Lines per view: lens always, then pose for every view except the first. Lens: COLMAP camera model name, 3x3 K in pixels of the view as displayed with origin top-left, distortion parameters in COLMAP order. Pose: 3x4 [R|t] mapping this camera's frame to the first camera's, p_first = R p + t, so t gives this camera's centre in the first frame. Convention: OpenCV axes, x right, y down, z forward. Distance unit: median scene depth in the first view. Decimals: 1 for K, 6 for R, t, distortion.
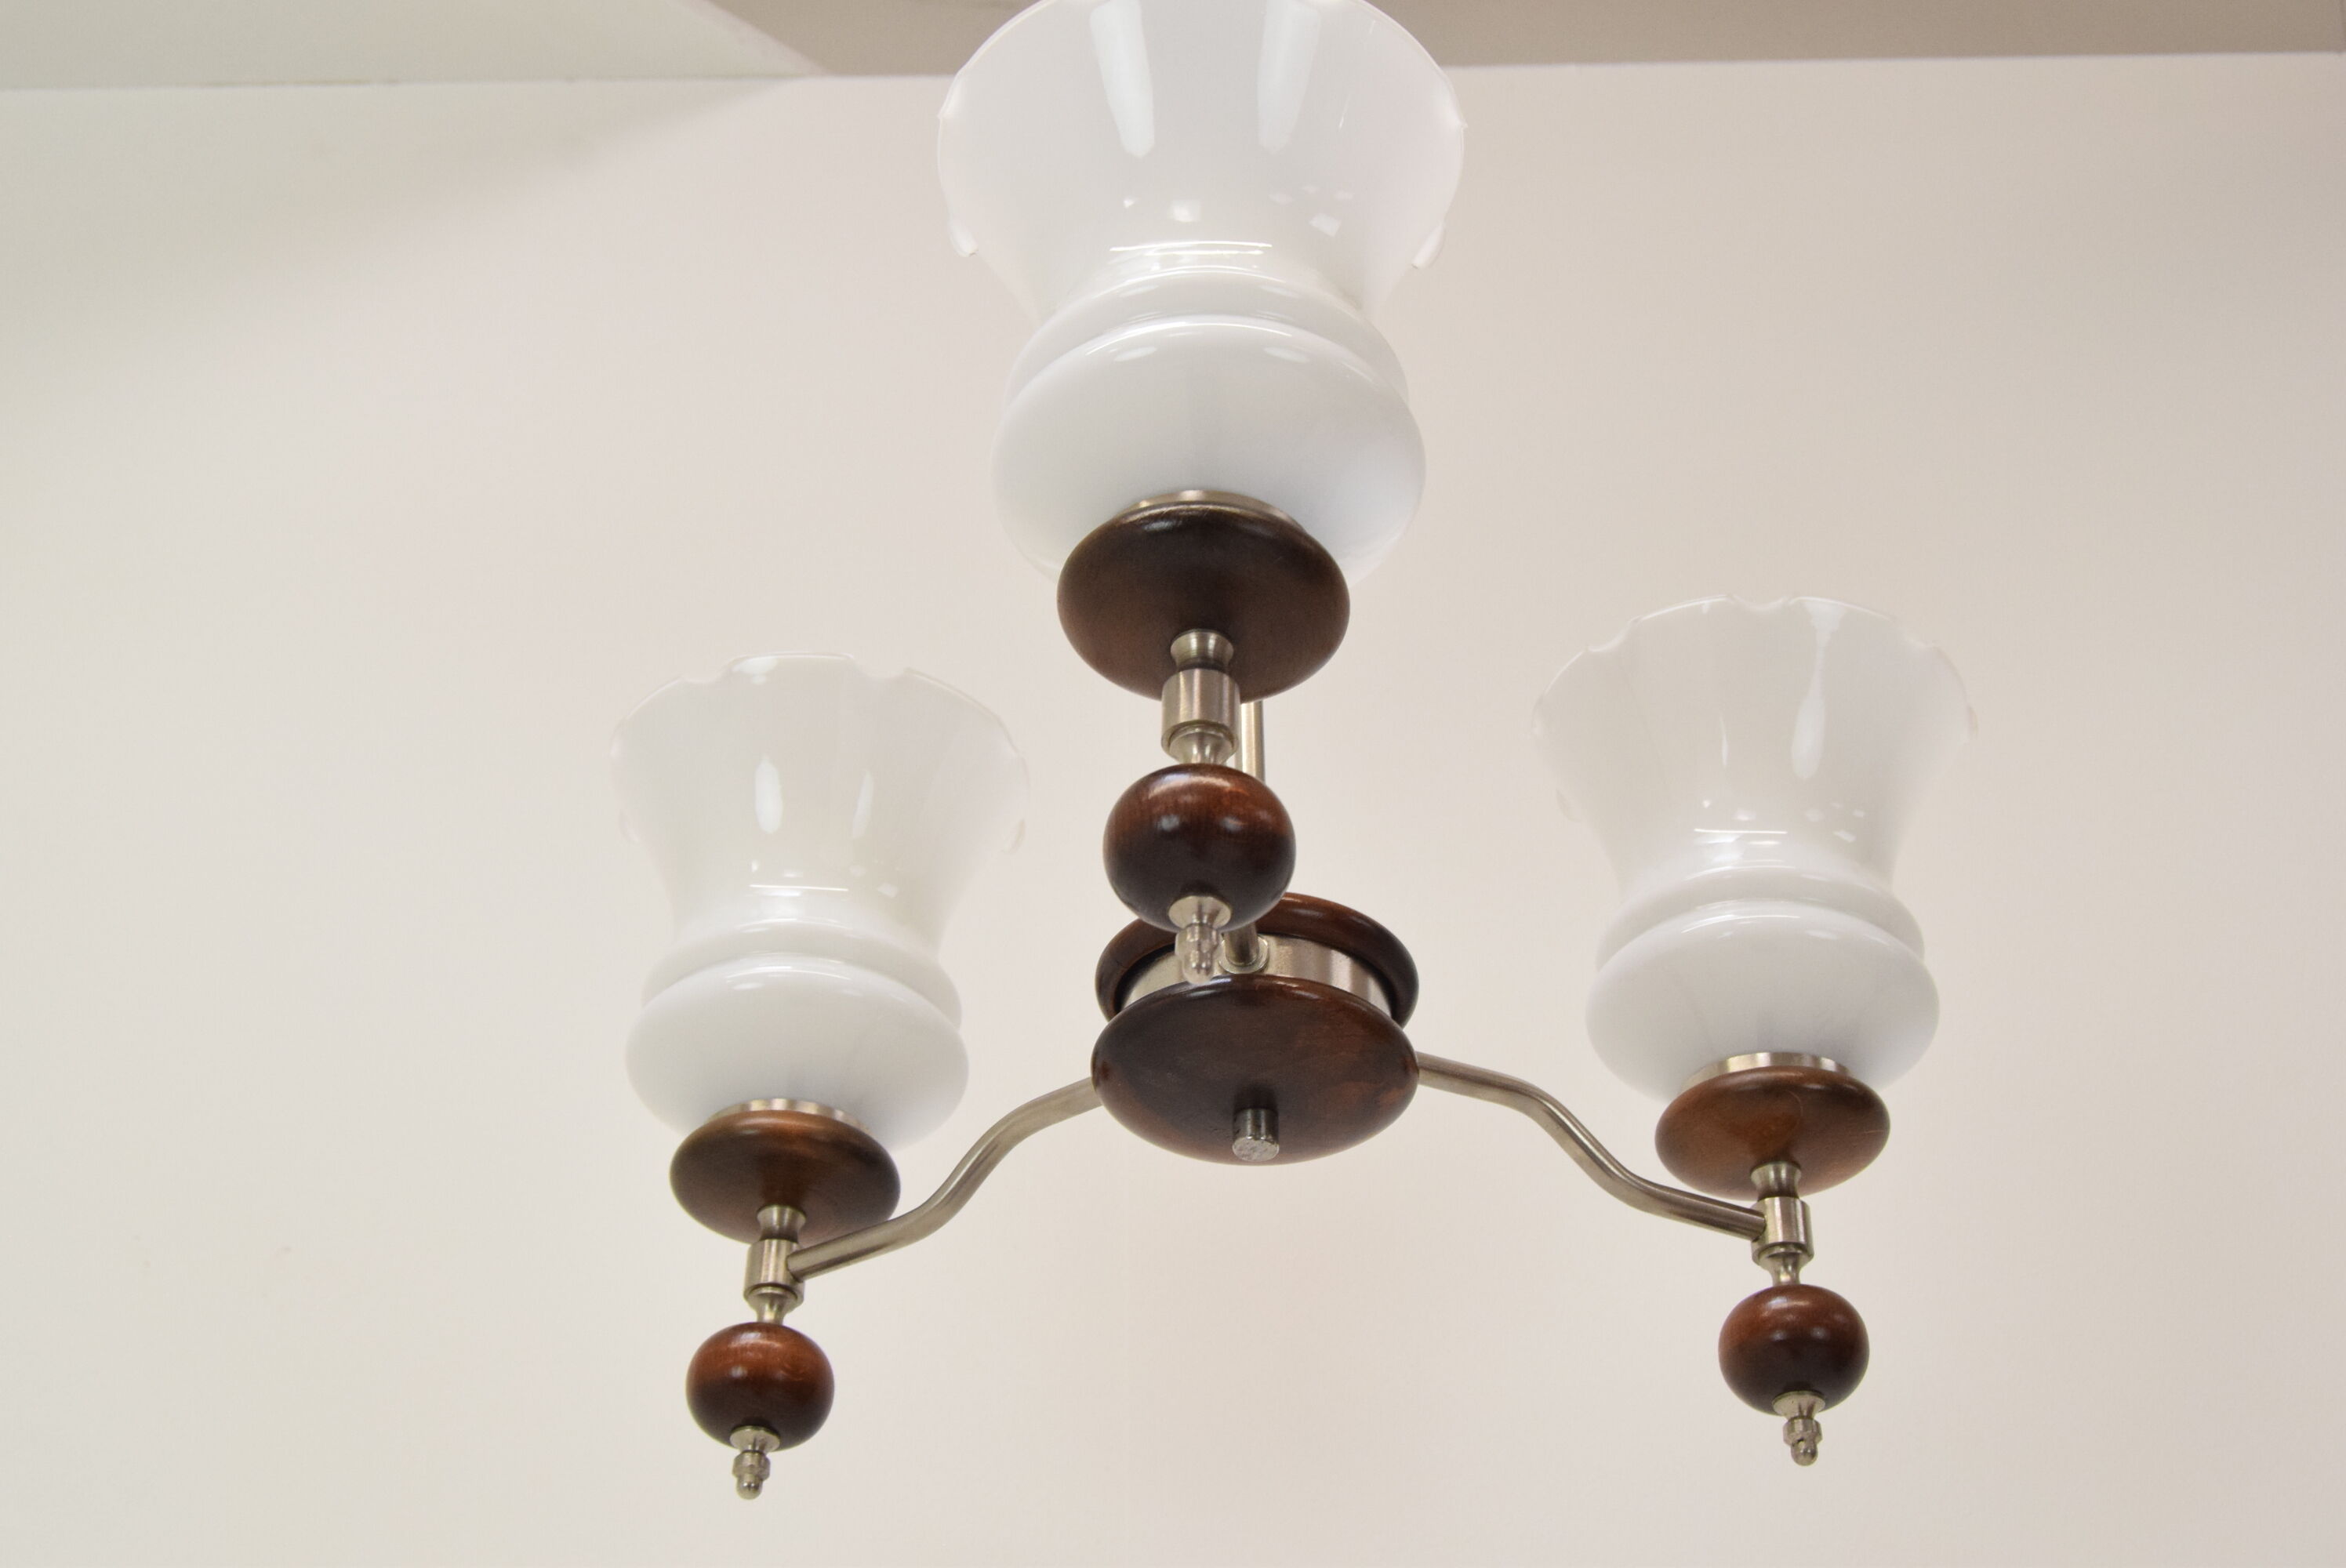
lens RADIAL K [[3320.7, 0, 1175.6], [0, 3320.7, 795.3], [0, 0, 1]] dist [-0.028325, 0.000000]
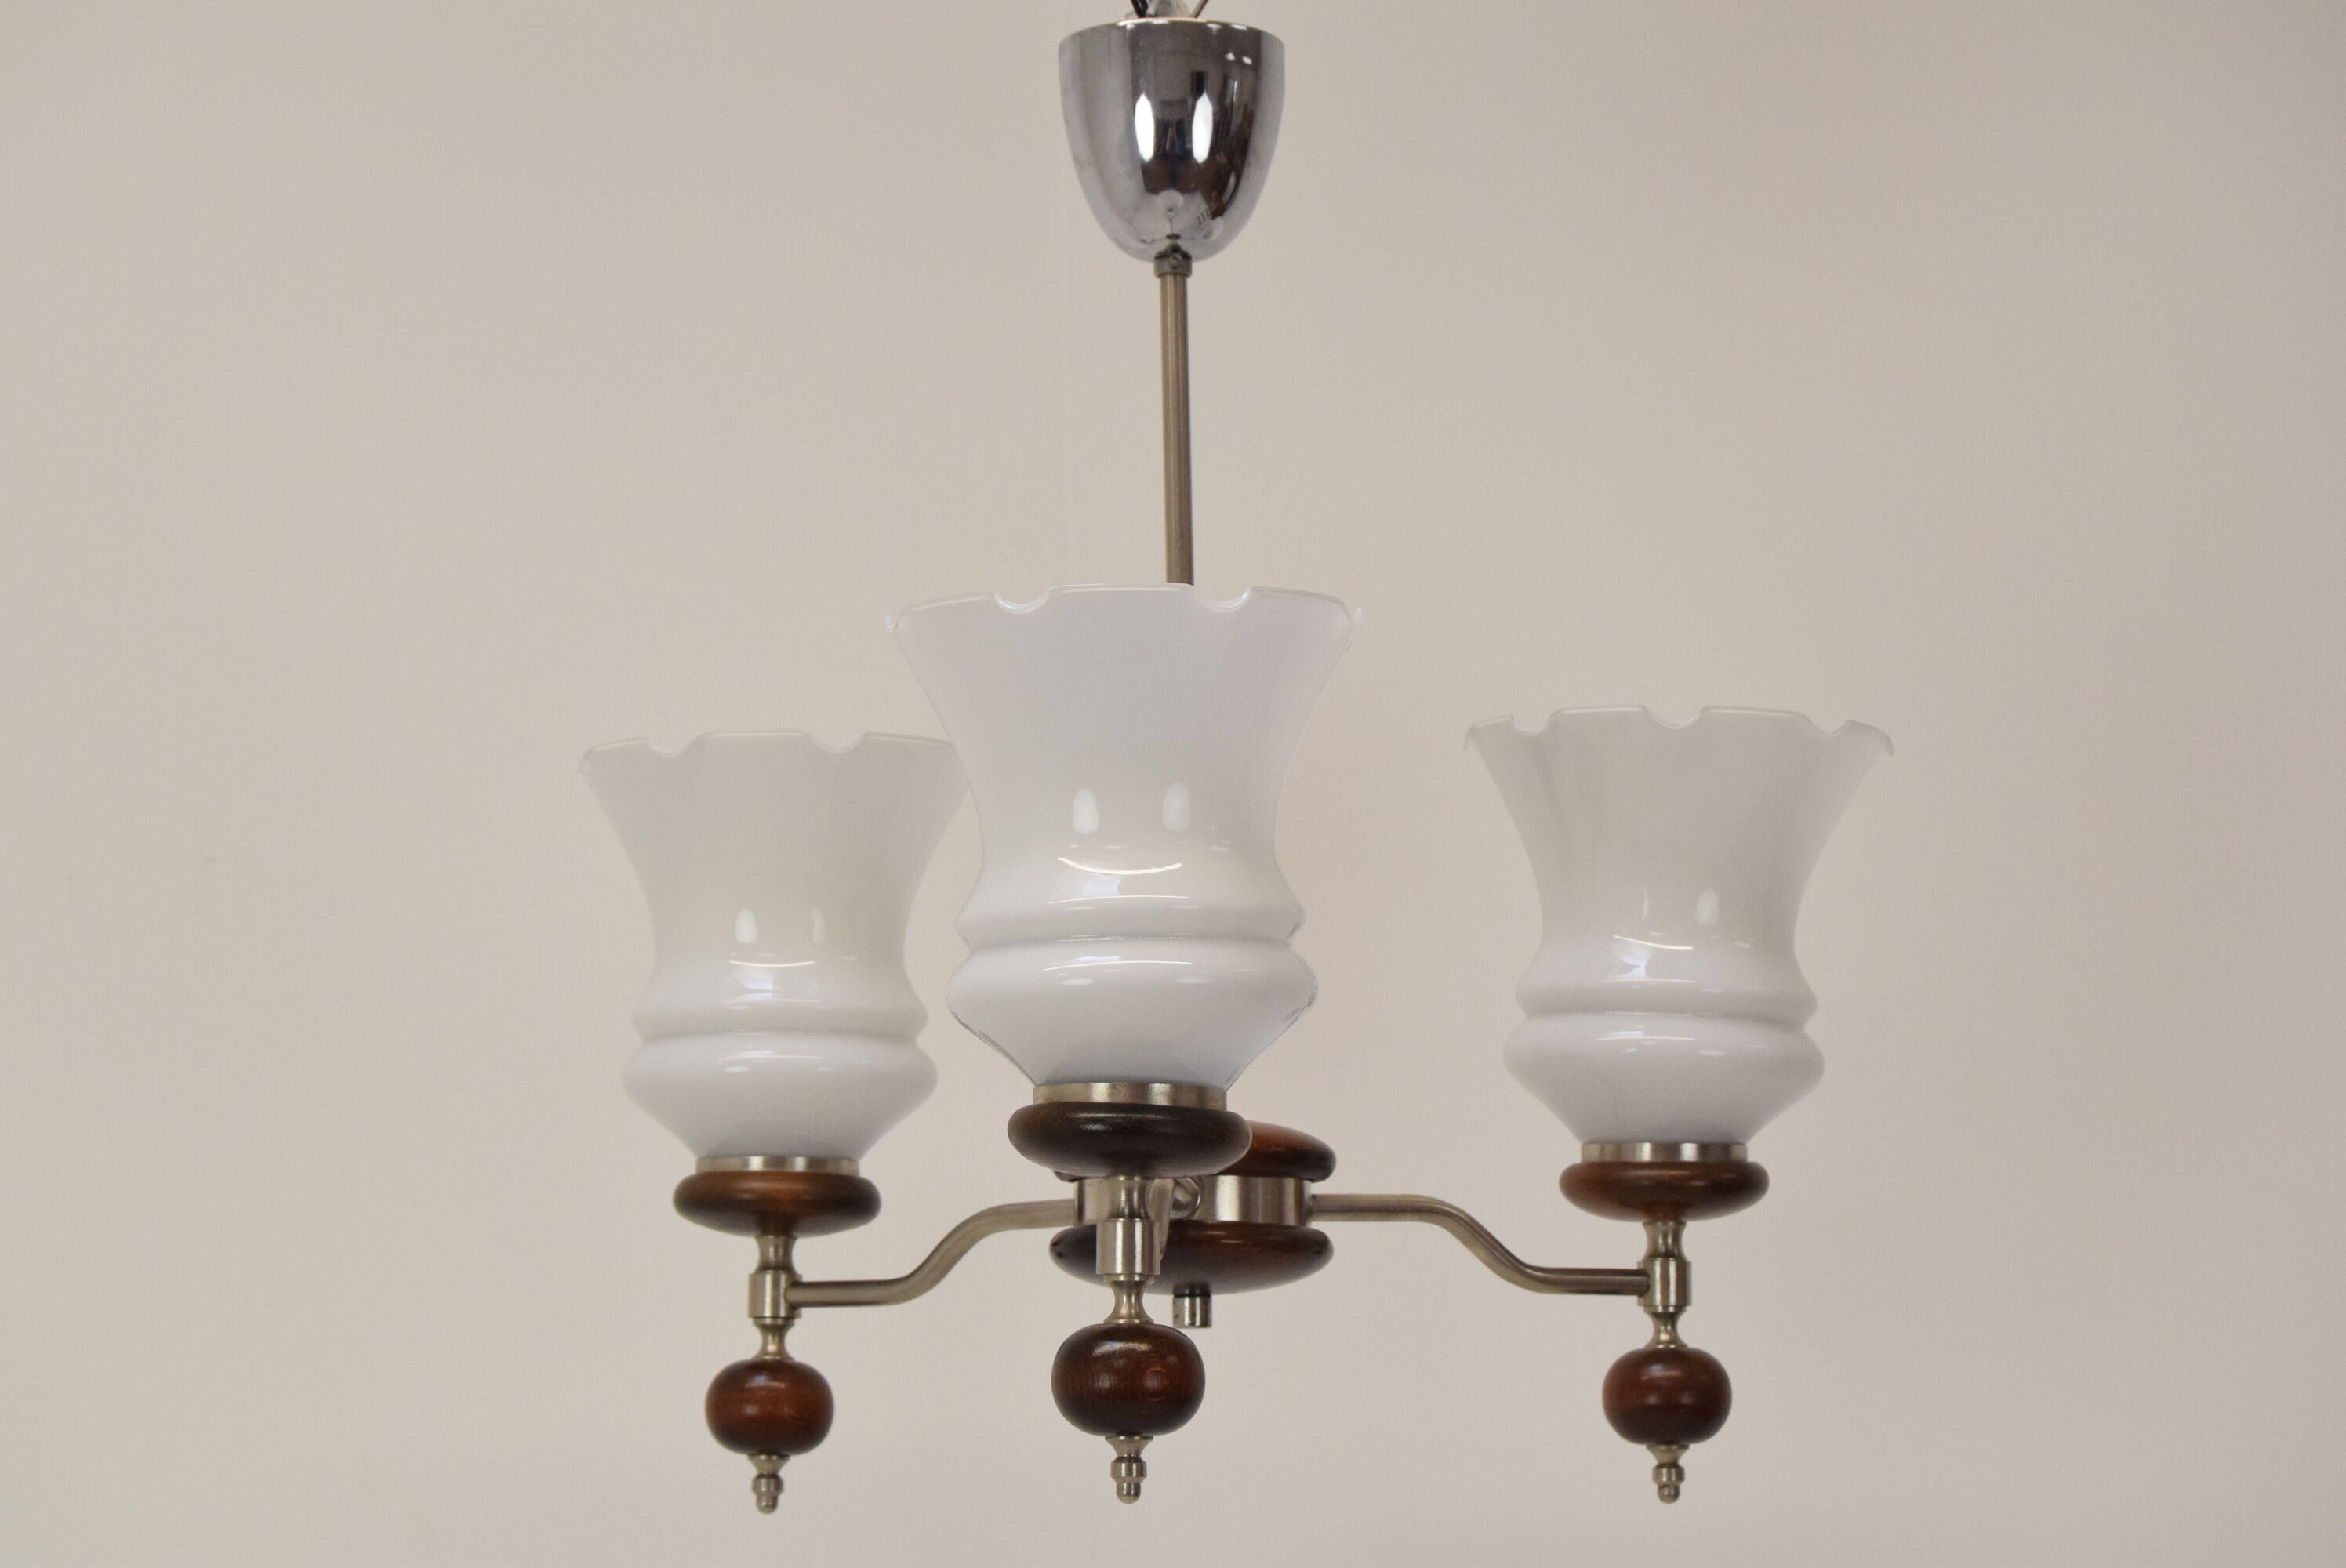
lens RADIAL K [[5222.6, 0, 1176.3], [0, 5222.6, 790.6], [0, 0, 1]] dist [-0.074889, 0.000000]
pose [[0.999841, -0.013230, -0.011966, 0.039585], [0.017264, 0.886560, 0.462292, -0.841303], [0.004492, -0.462425, 0.886647, -0.497437]]
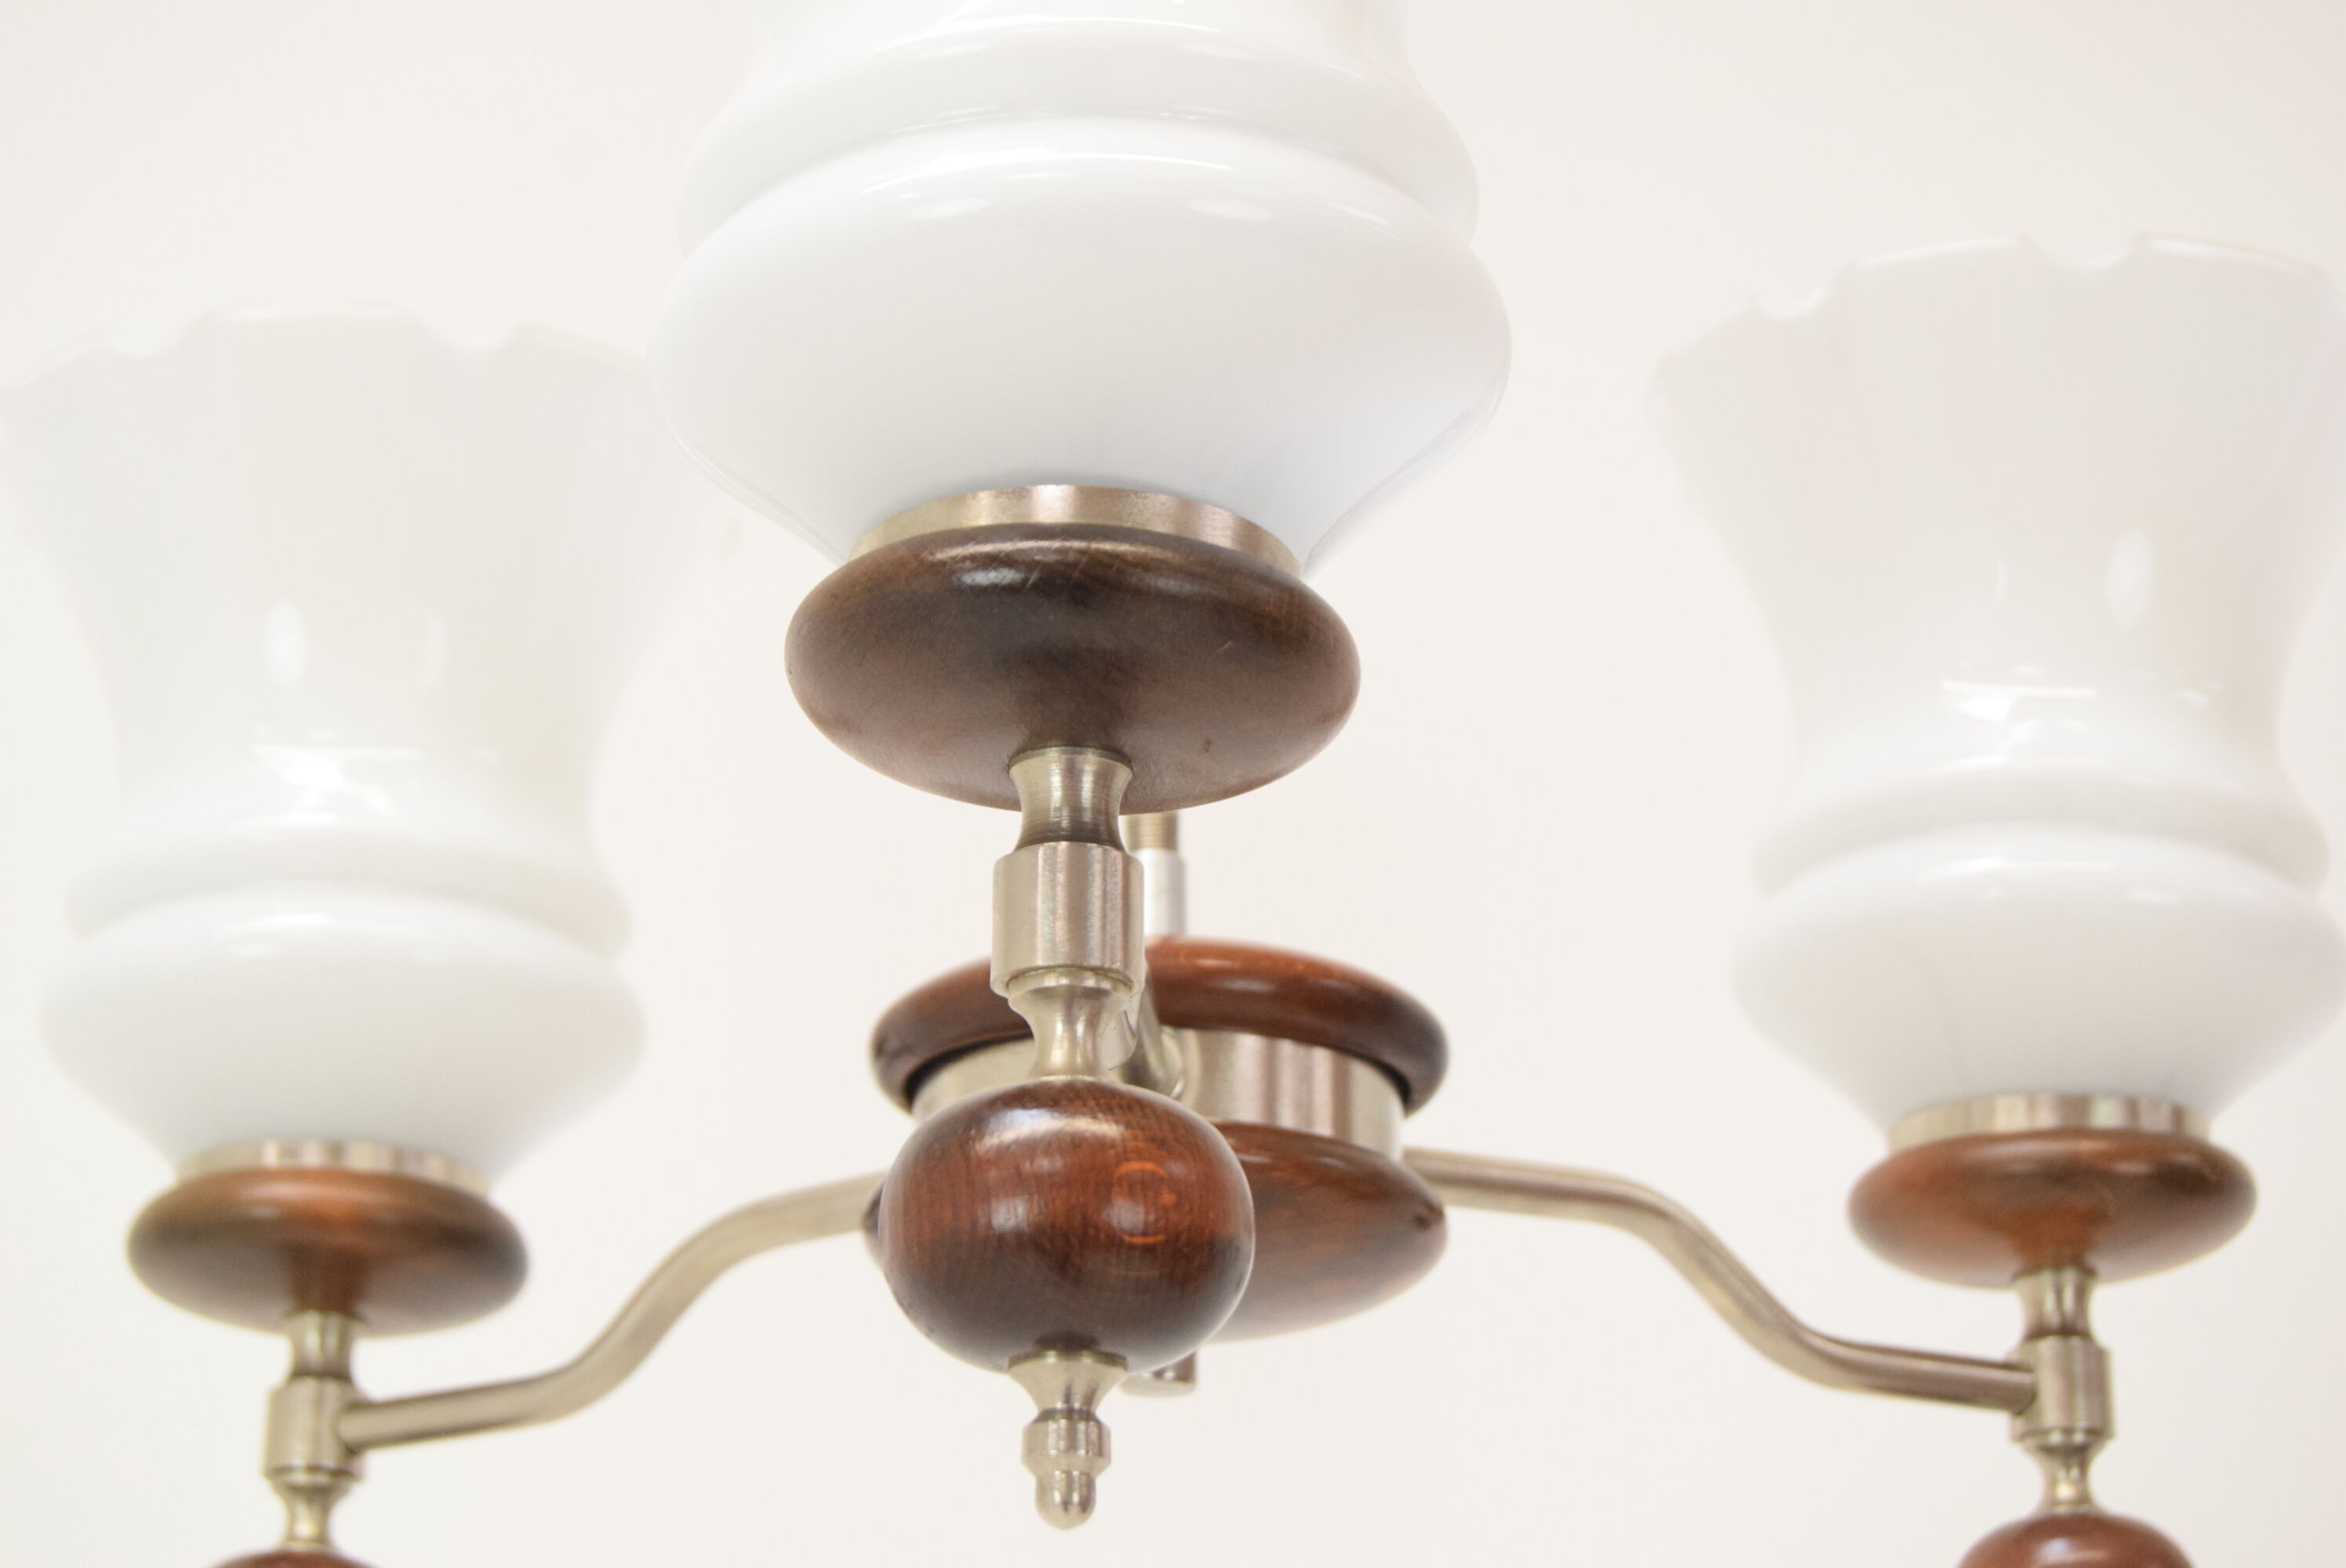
lens RADIAL K [[4813.5, 0, 1178.8], [0, 4813.5, 777.0], [0, 0, 1]] dist [0.009501, 0.000000]
pose [[0.999281, -0.000720, 0.037895, -0.002847], [-0.009417, 0.963749, 0.266644, -0.194890], [-0.036713, -0.266809, 0.963050, 0.225399]]
